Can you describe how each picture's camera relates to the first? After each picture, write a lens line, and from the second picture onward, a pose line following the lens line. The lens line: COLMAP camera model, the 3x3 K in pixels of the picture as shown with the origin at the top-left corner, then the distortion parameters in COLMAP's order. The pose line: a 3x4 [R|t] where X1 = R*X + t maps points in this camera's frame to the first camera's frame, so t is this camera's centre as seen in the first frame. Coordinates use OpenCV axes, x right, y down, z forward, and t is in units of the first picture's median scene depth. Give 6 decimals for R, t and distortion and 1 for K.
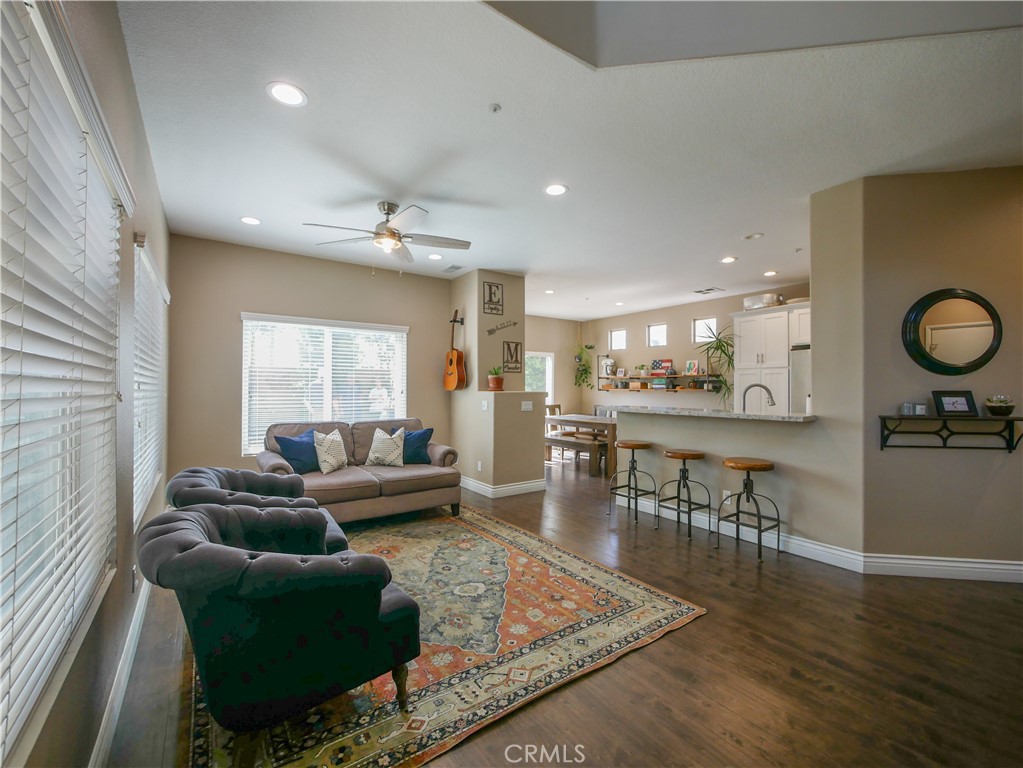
lens RADIAL K [[427.4, 0, 513.1], [0, 427.4, 382.5], [0, 0, 1]] dist [-0.001815, -0.000274]
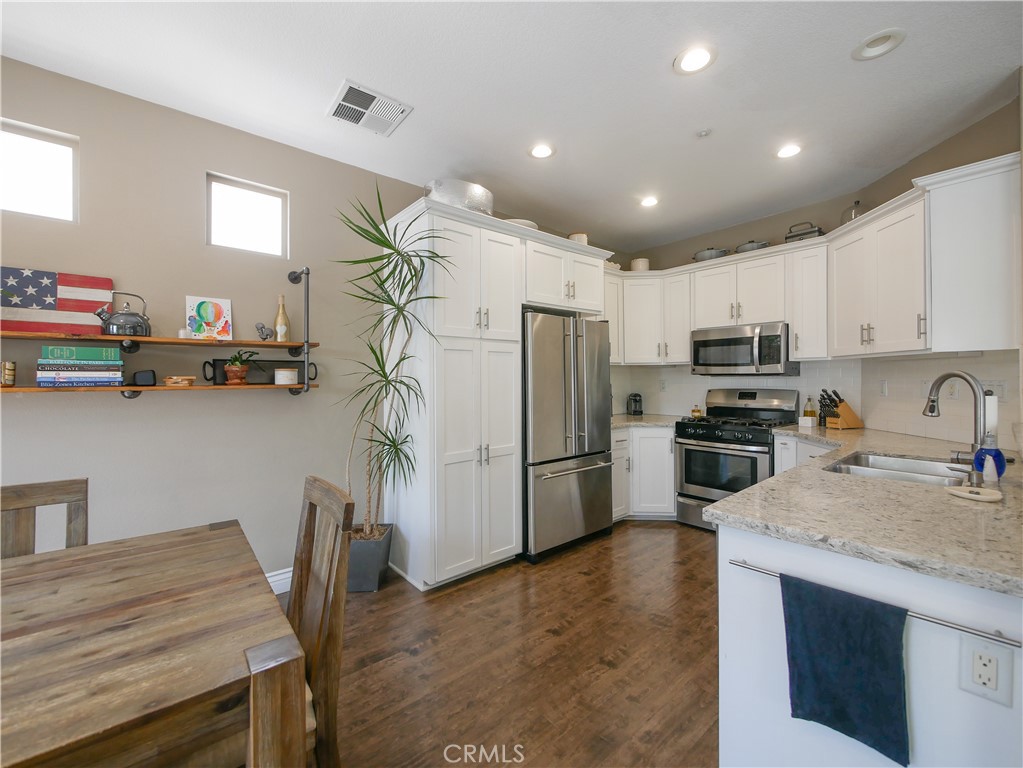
lens RADIAL K [[424.8, 0, 509.2], [0, 424.8, 380.2], [0, 0, 1]] dist [-0.007201, -0.000082]
pose [[-0.073840, -0.003637, 0.997263, 0.184826], [-0.010812, 0.999937, 0.002846, 0.018991], [-0.997211, -0.010572, -0.073875, 1.824394]]
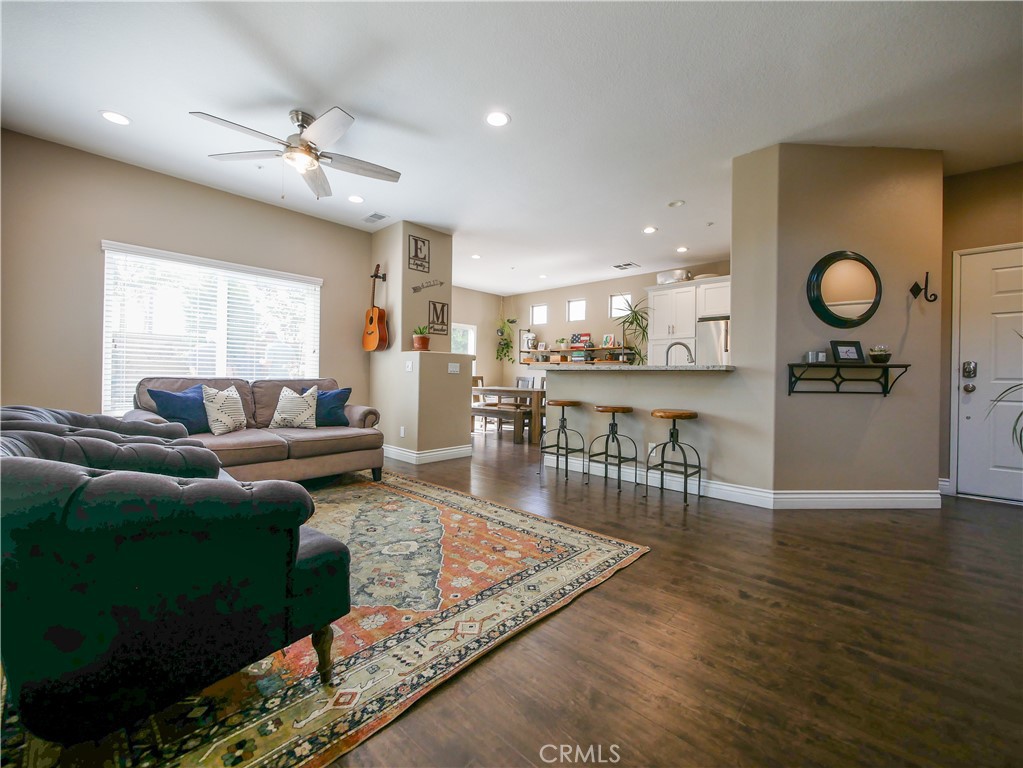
lens RADIAL K [[415.6, 0, 515.1], [0, 415.6, 373.3], [0, 0, 1]] dist [-0.004245, 0.000402]
pose [[0.978451, 0.011208, 0.206173, -0.041719], [-0.012850, 0.999895, 0.006629, 0.094205], [-0.206077, -0.009136, 0.978493, 0.094479]]
